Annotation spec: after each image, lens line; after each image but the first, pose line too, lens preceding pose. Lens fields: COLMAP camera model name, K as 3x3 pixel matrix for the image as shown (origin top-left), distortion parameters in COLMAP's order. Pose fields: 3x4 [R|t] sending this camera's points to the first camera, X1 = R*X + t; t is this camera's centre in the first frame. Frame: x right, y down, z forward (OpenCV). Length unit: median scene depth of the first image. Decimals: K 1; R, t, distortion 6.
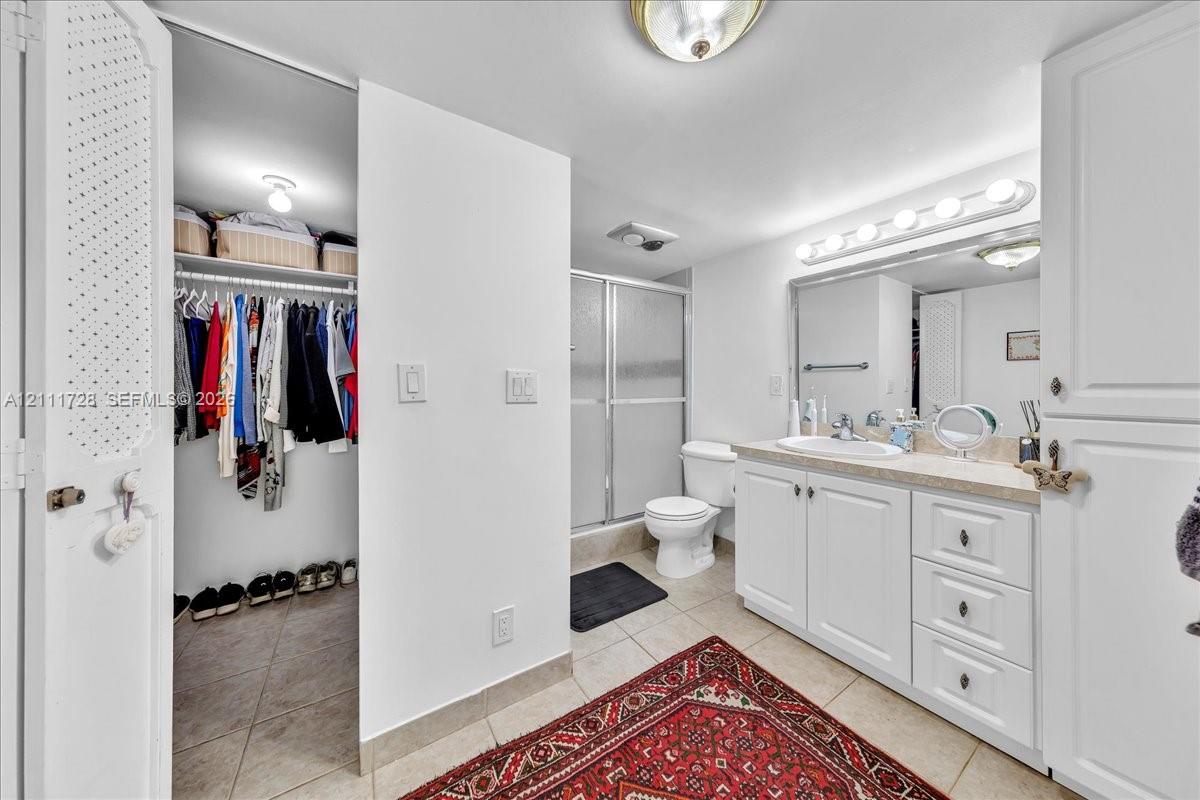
lens RADIAL K [[381.6, 0, 597.9], [0, 381.6, 389.6], [0, 0, 1]] dist [0.006900, -0.000179]
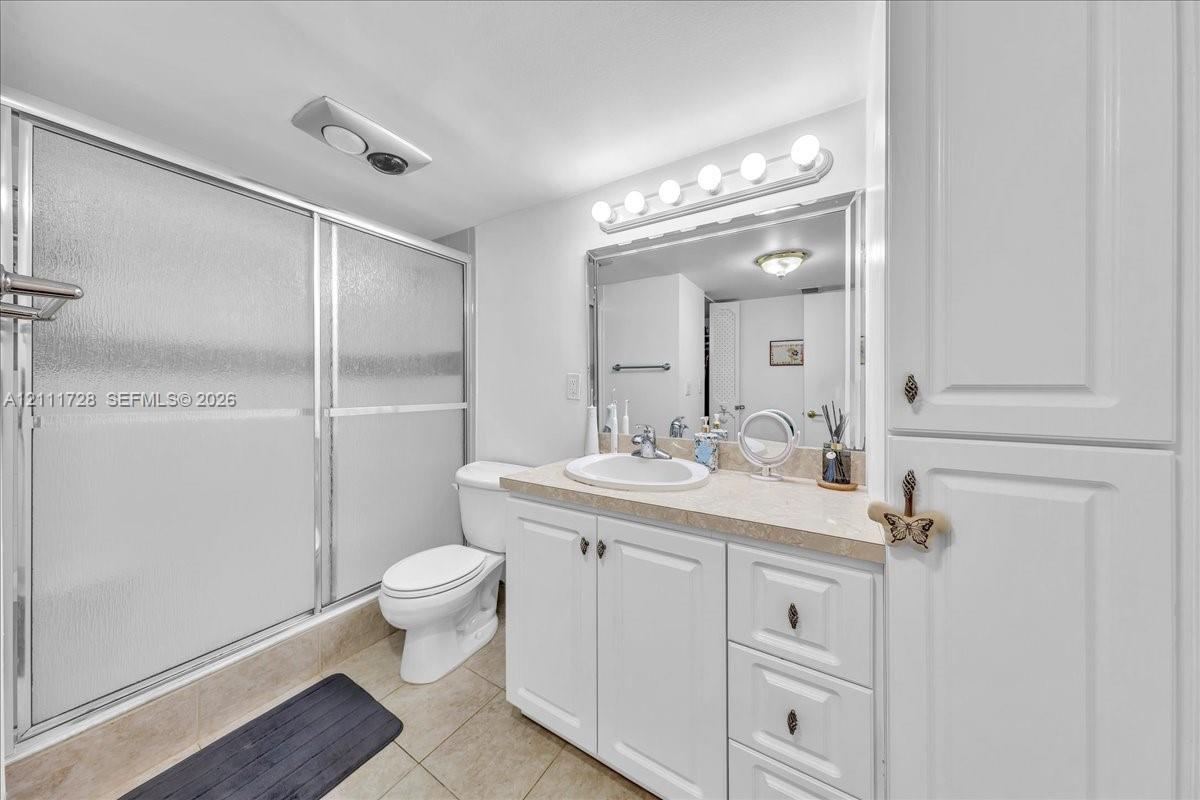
lens RADIAL K [[381.6, 0, 601.6], [0, 381.6, 390.2], [0, 0, 1]] dist [0.006900, -0.000179]
pose [[0.904544, -0.001120, 0.426379, 0.238691], [0.002321, 0.999995, -0.002297, -0.002753], [-0.426374, 0.003068, 0.904542, 0.348644]]
